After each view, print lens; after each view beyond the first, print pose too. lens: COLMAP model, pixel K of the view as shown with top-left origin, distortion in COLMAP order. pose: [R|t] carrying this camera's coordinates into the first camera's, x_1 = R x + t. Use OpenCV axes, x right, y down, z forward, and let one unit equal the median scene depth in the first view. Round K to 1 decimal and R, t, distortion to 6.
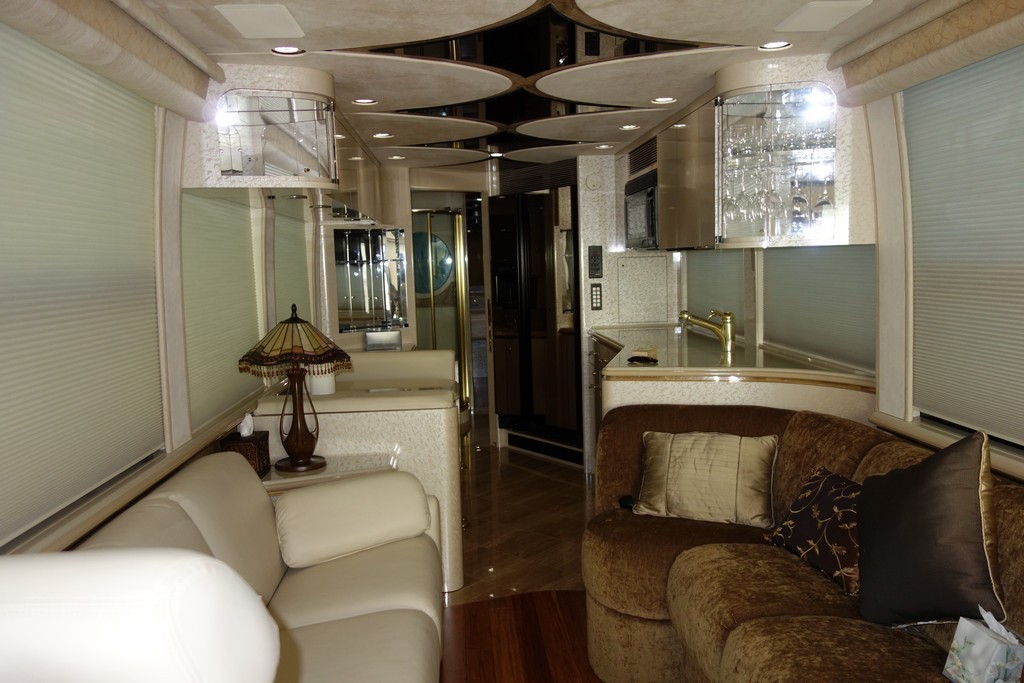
lens RADIAL K [[817.4, 0, 512.0], [0, 817.4, 341.5], [0, 0, 1]] dist [0.009923, 0.003825]
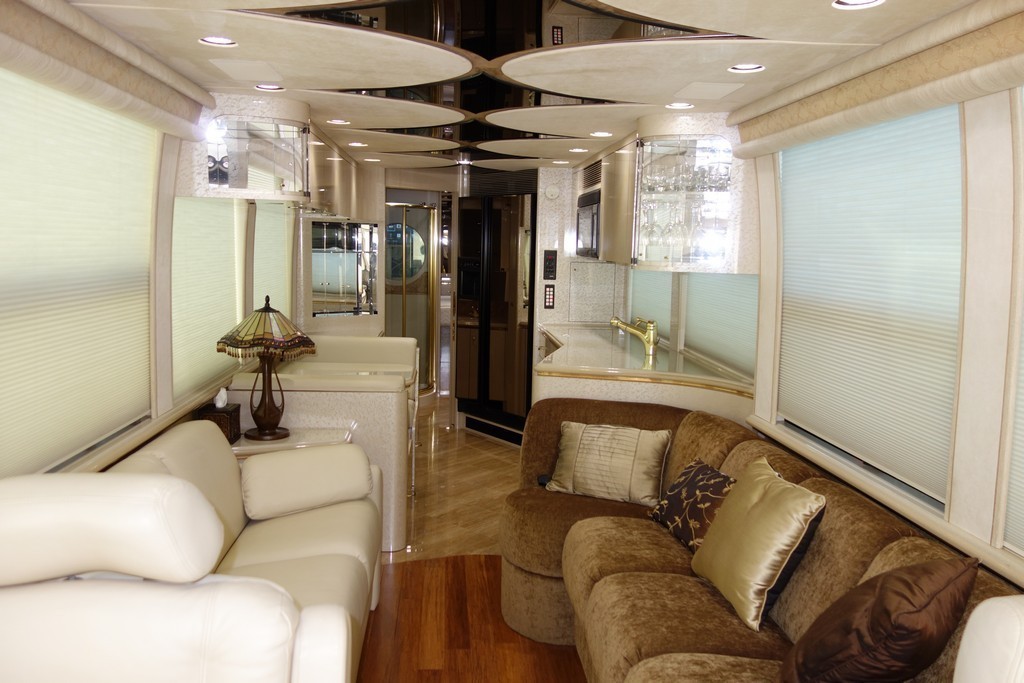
lens RADIAL K [[817.4, 0, 512.0], [0, 817.4, 341.5], [0, 0, 1]] dist [0.009923, 0.003825]
pose [[0.998358, 0.054323, 0.018155, 0.066341], [-0.054678, 0.998311, 0.019656, -0.024353], [-0.017056, -0.020617, 0.999642, -0.177074]]
